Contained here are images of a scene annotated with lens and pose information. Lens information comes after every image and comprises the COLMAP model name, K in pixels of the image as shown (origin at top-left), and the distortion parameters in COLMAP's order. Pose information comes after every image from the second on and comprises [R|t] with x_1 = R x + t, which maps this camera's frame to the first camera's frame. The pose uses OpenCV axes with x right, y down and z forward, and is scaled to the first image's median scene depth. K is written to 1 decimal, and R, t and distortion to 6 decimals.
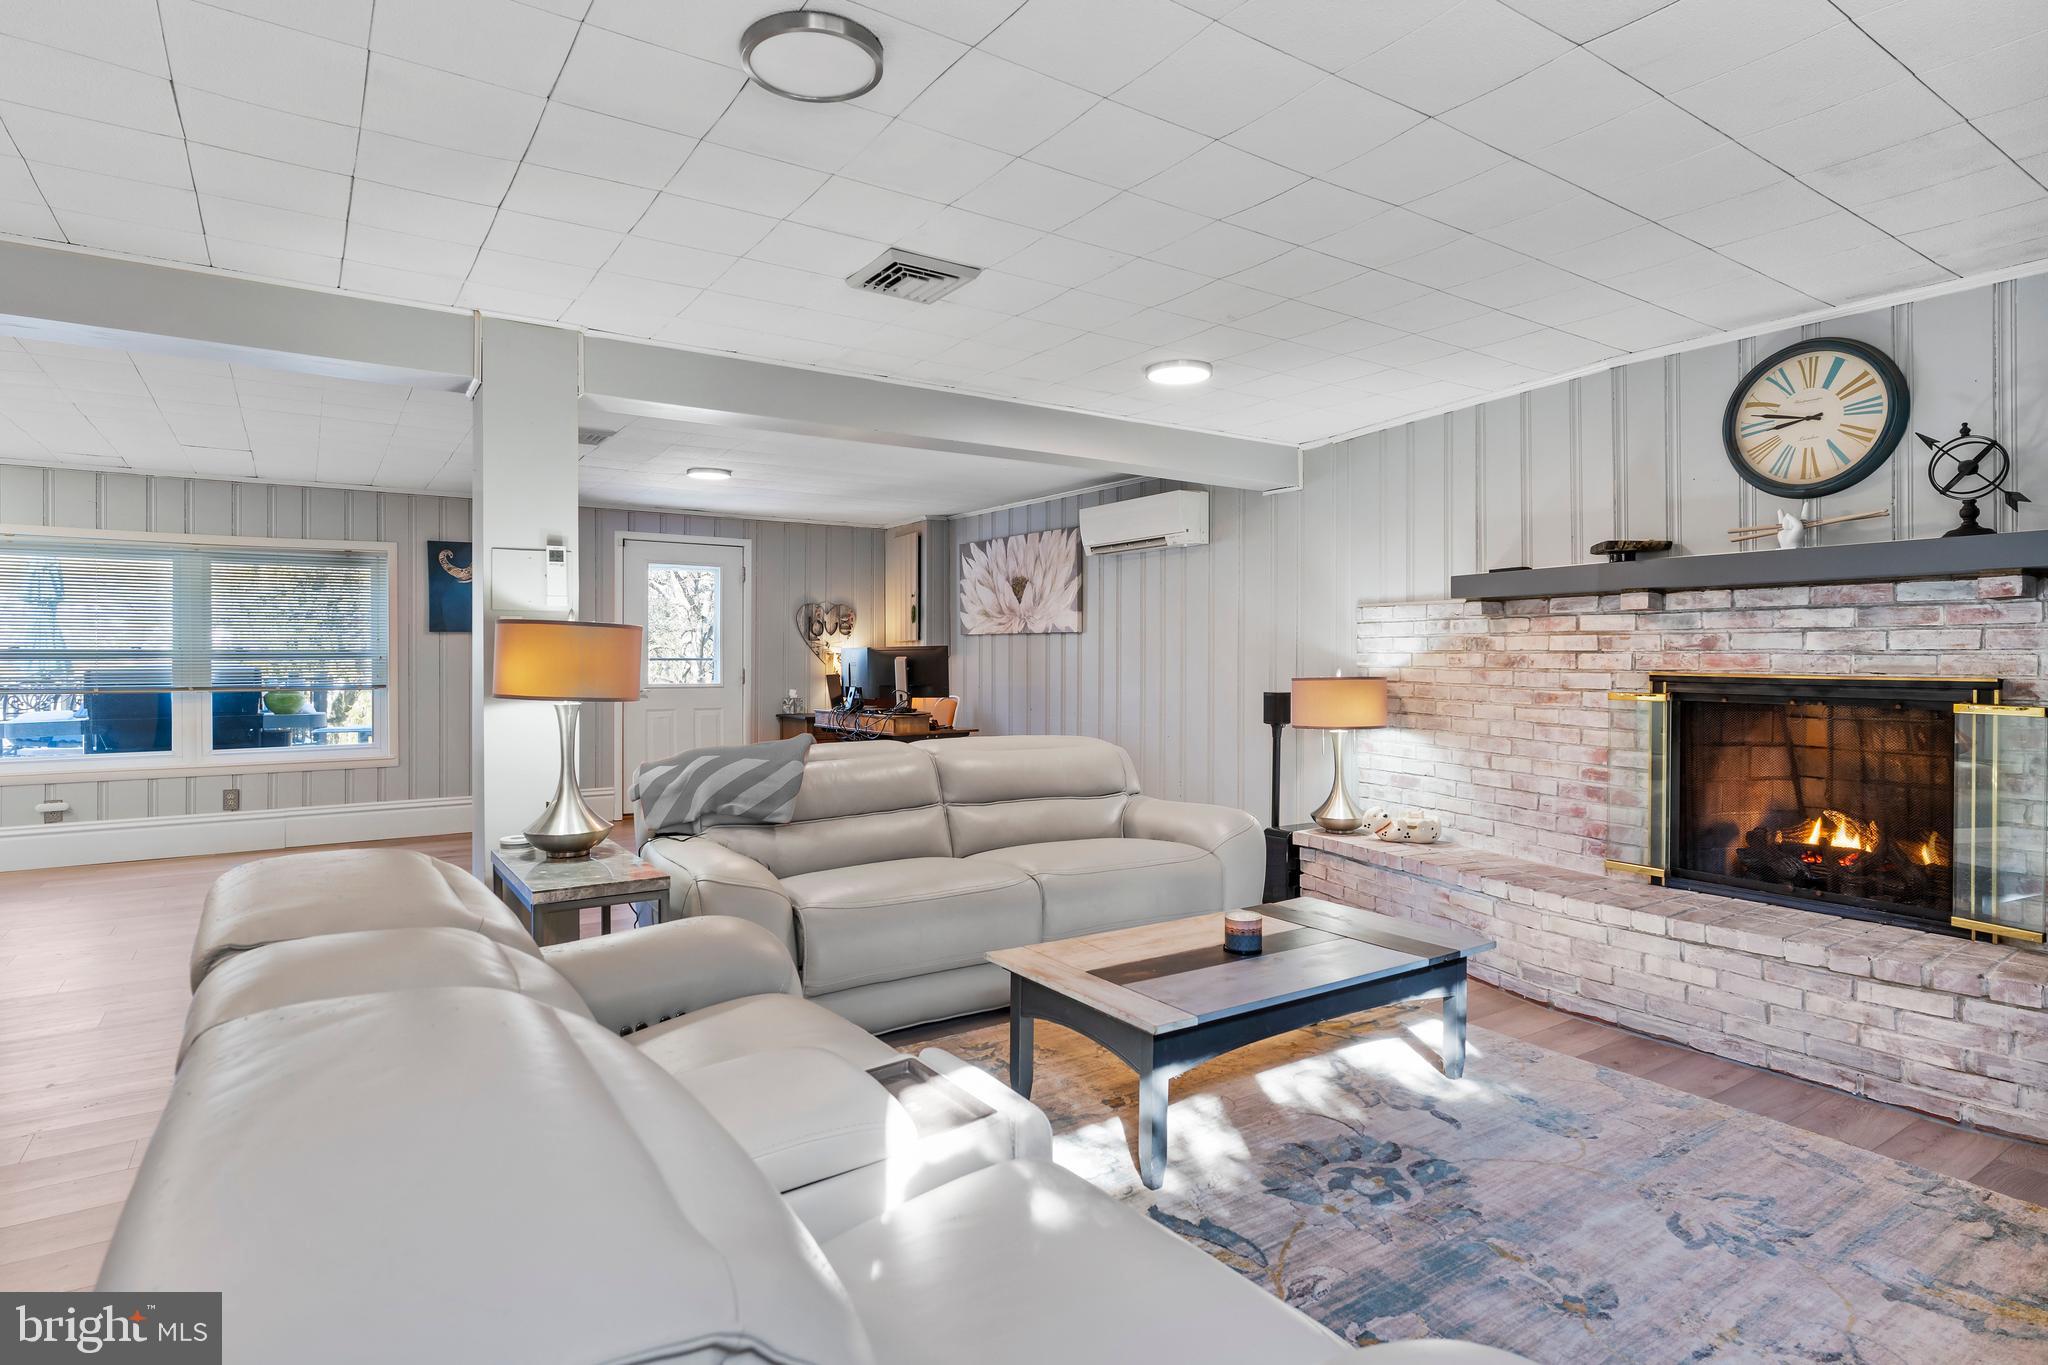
lens RADIAL K [[1069.4, 0, 1025.5], [0, 1069.4, 652.6], [0, 0, 1]] dist [-0.000907, 0.000364]
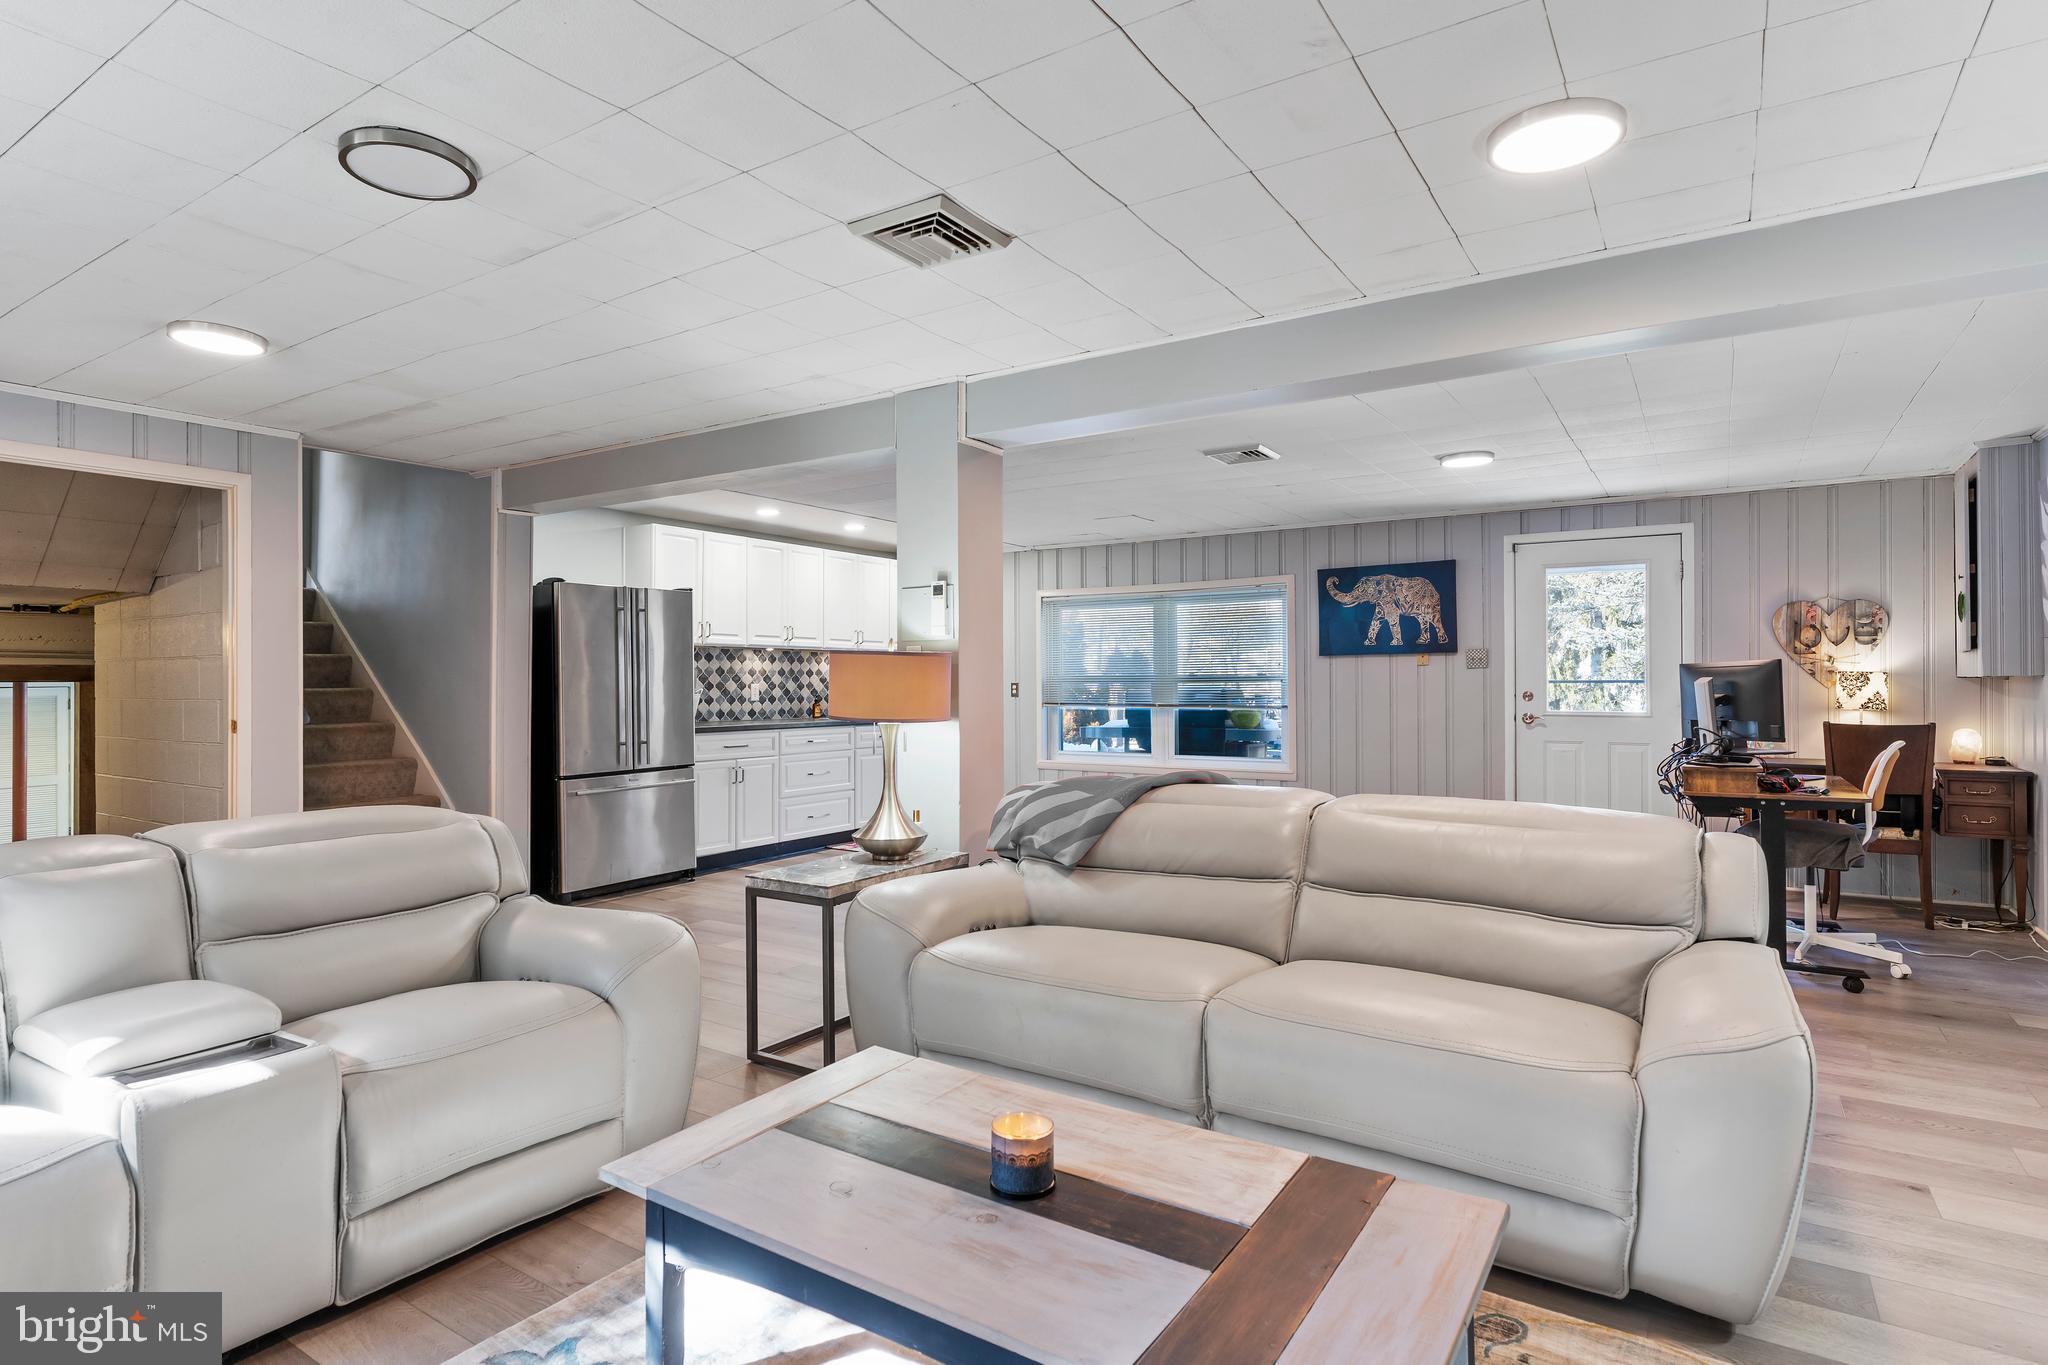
lens RADIAL K [[1076.5, 0, 1011.2], [0, 1076.5, 678.9], [0, 0, 1]] dist [-0.022294, 0.000067]
pose [[0.380981, -0.004785, -0.924571, 0.547611], [0.008774, 0.999960, -0.001559, 0.003647], [0.924541, -0.007518, 0.381007, 0.567509]]
